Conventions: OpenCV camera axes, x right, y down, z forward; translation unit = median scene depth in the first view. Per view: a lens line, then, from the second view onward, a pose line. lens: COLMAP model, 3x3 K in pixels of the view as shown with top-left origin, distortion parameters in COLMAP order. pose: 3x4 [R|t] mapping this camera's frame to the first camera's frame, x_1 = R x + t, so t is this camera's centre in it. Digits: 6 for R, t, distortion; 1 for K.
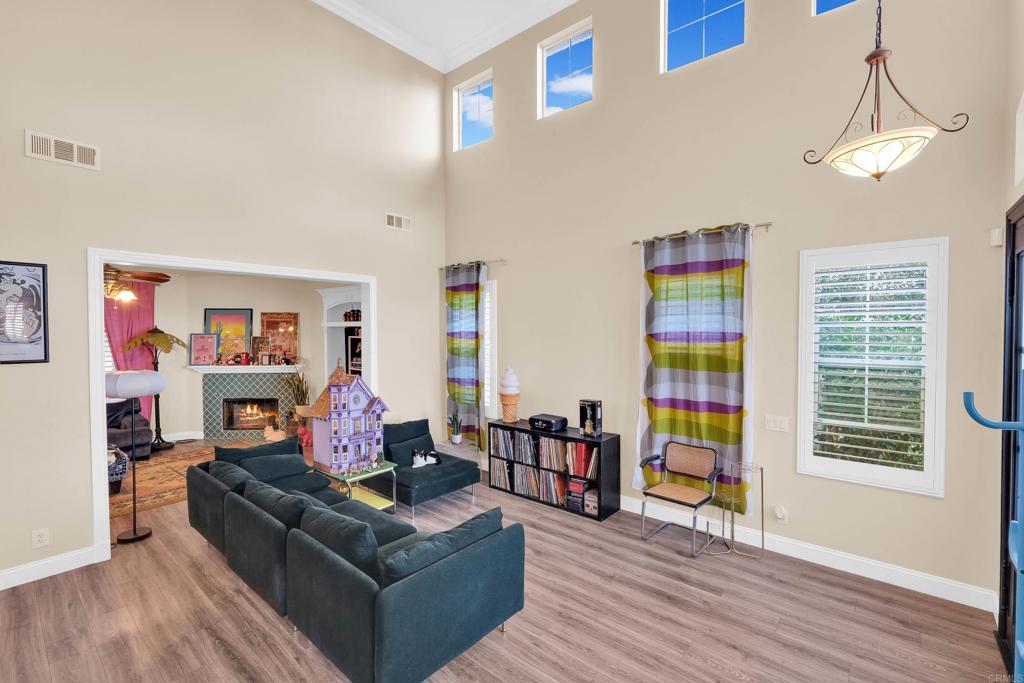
lens RADIAL K [[446.9, 0, 513.9], [0, 446.9, 341.8], [0, 0, 1]] dist [-0.001786, -0.000308]
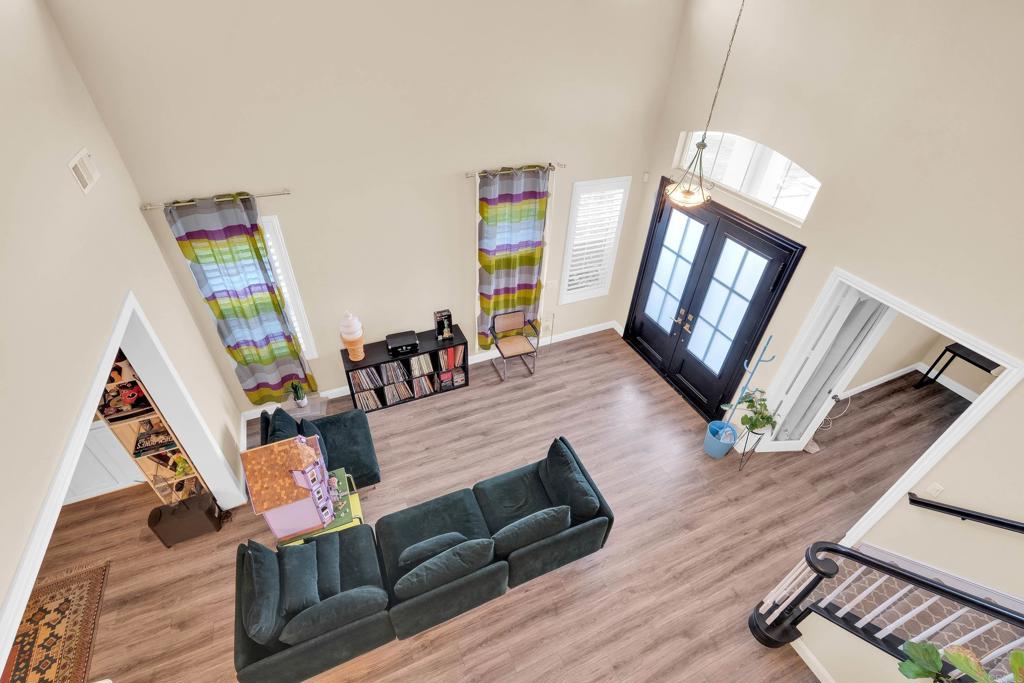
lens RADIAL K [[446.9, 0, 514.9], [0, 446.9, 340.8], [0, 0, 1]] dist [-0.001786, -0.000308]
pose [[0.427959, -0.539243, 0.725305, -0.629505], [-0.021340, 0.796255, 0.604584, -0.517372], [-0.903546, -0.274216, 0.329257, 0.402003]]
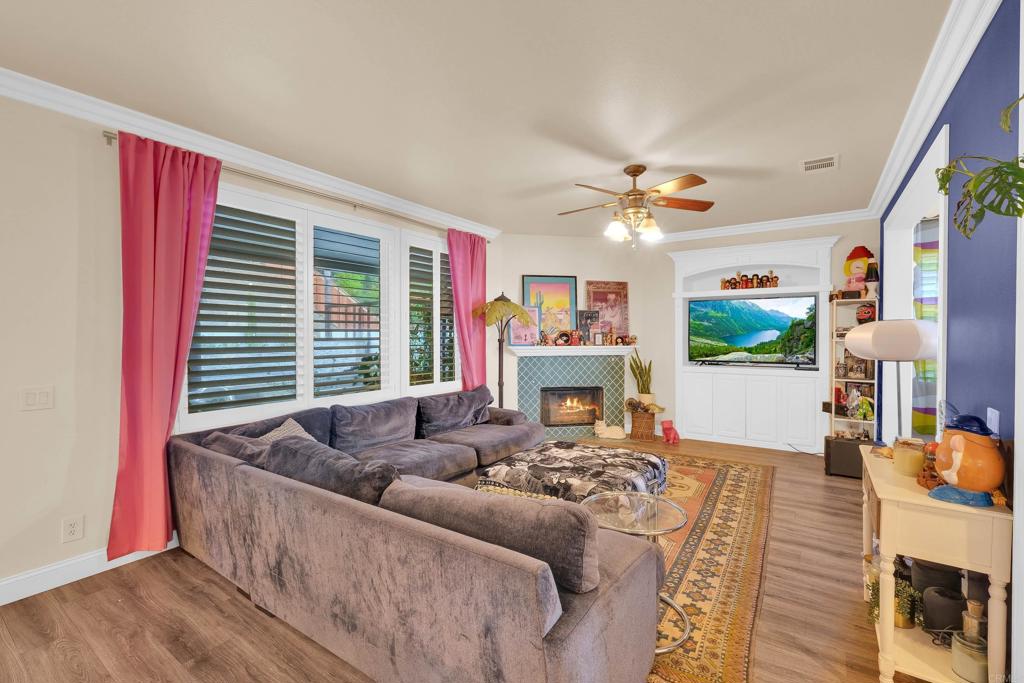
lens RADIAL K [[446.9, 0, 514.2], [0, 446.9, 341.3], [0, 0, 1]] dist [-0.001786, -0.000308]
pose [[0.994297, -0.002354, 0.106618, -1.263122], [0.003694, 0.999917, -0.012375, 0.086390], [-0.106580, 0.012699, 0.994223, 0.333645]]
